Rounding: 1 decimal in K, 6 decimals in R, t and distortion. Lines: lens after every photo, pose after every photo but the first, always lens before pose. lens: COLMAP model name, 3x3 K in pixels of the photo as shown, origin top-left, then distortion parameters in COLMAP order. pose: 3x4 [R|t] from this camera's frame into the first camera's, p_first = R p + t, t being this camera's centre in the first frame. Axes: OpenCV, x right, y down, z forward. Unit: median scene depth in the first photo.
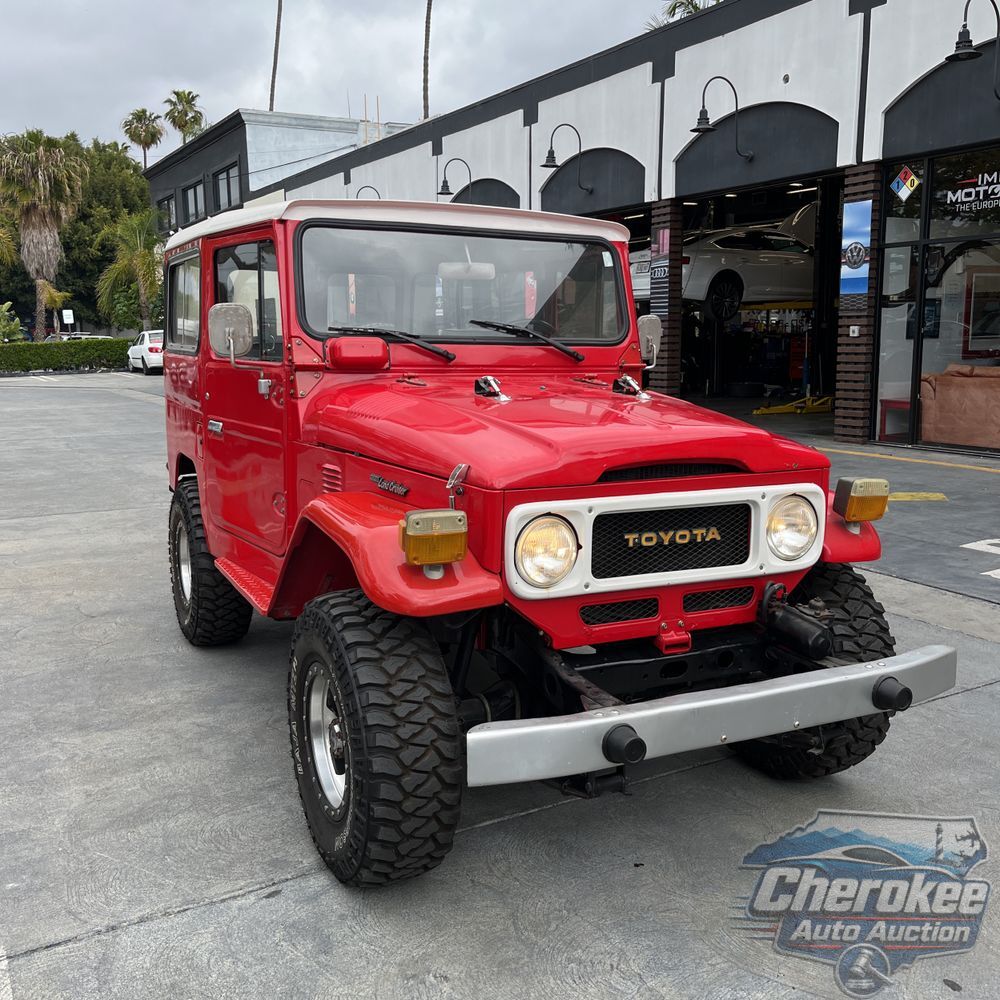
lens RADIAL K [[1011.8, 0, 494.7], [0, 1011.8, 499.5], [0, 0, 1]] dist [0.023449, 0.000000]
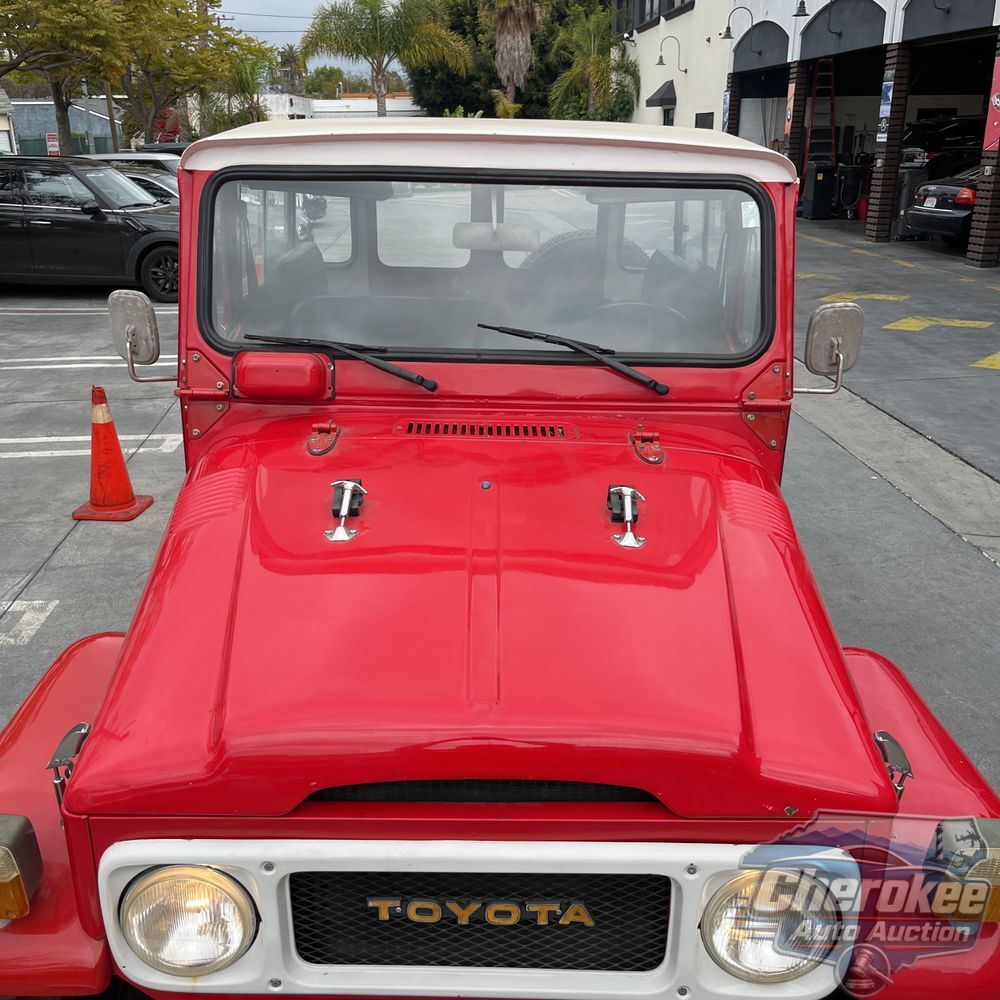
lens RADIAL K [[1011.8, 0, 497.6], [0, 1011.8, 503.4], [0, 0, 1]] dist [0.023449, 0.000000]
pose [[0.901032, 0.153664, -0.405621, 0.336516], [-0.076034, 0.976619, 0.201080, -0.250454], [0.427037, -0.150338, 0.891649, 0.539472]]
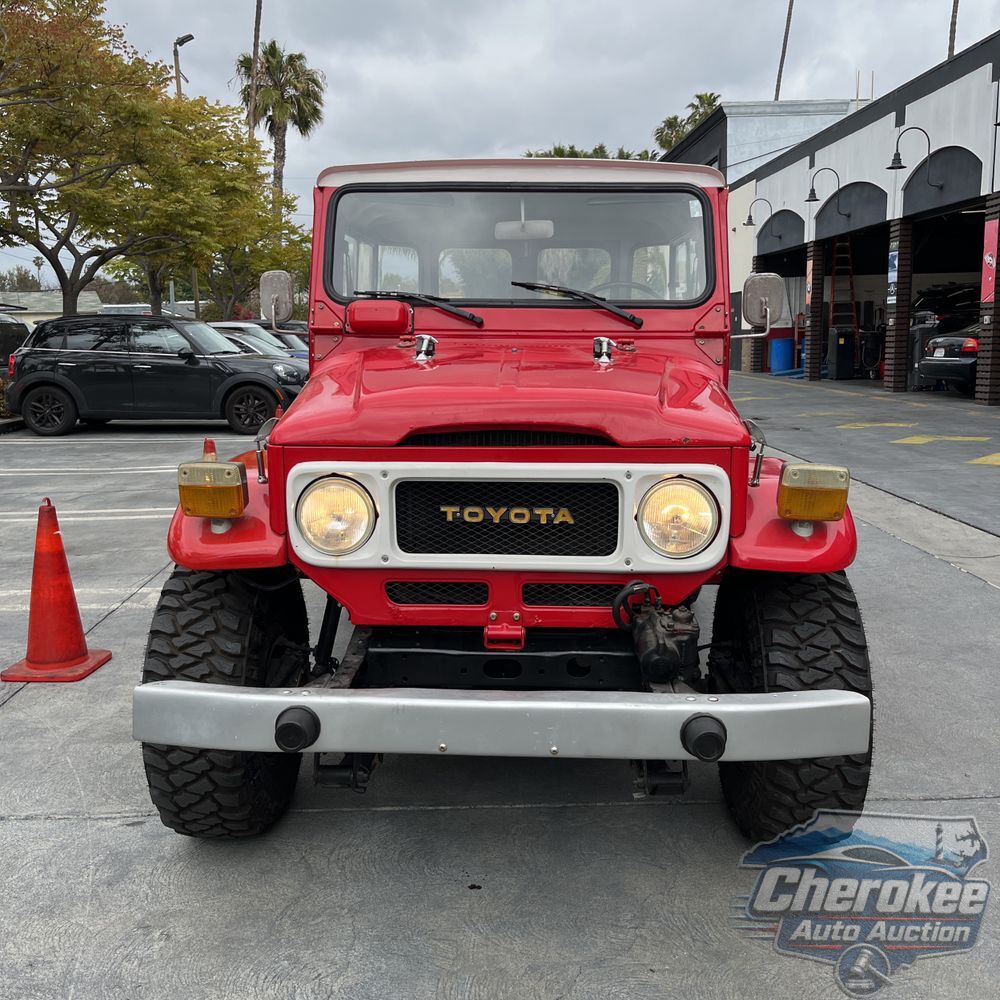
lens RADIAL K [[1011.8, 0, 499.6], [0, 1011.8, 495.7], [0, 0, 1]] dist [0.023449, 0.000000]
pose [[0.880953, 0.068435, -0.468230, 0.534908], [-0.069104, 0.997485, 0.015773, 0.007118], [0.468132, 0.018462, 0.883466, 0.221383]]
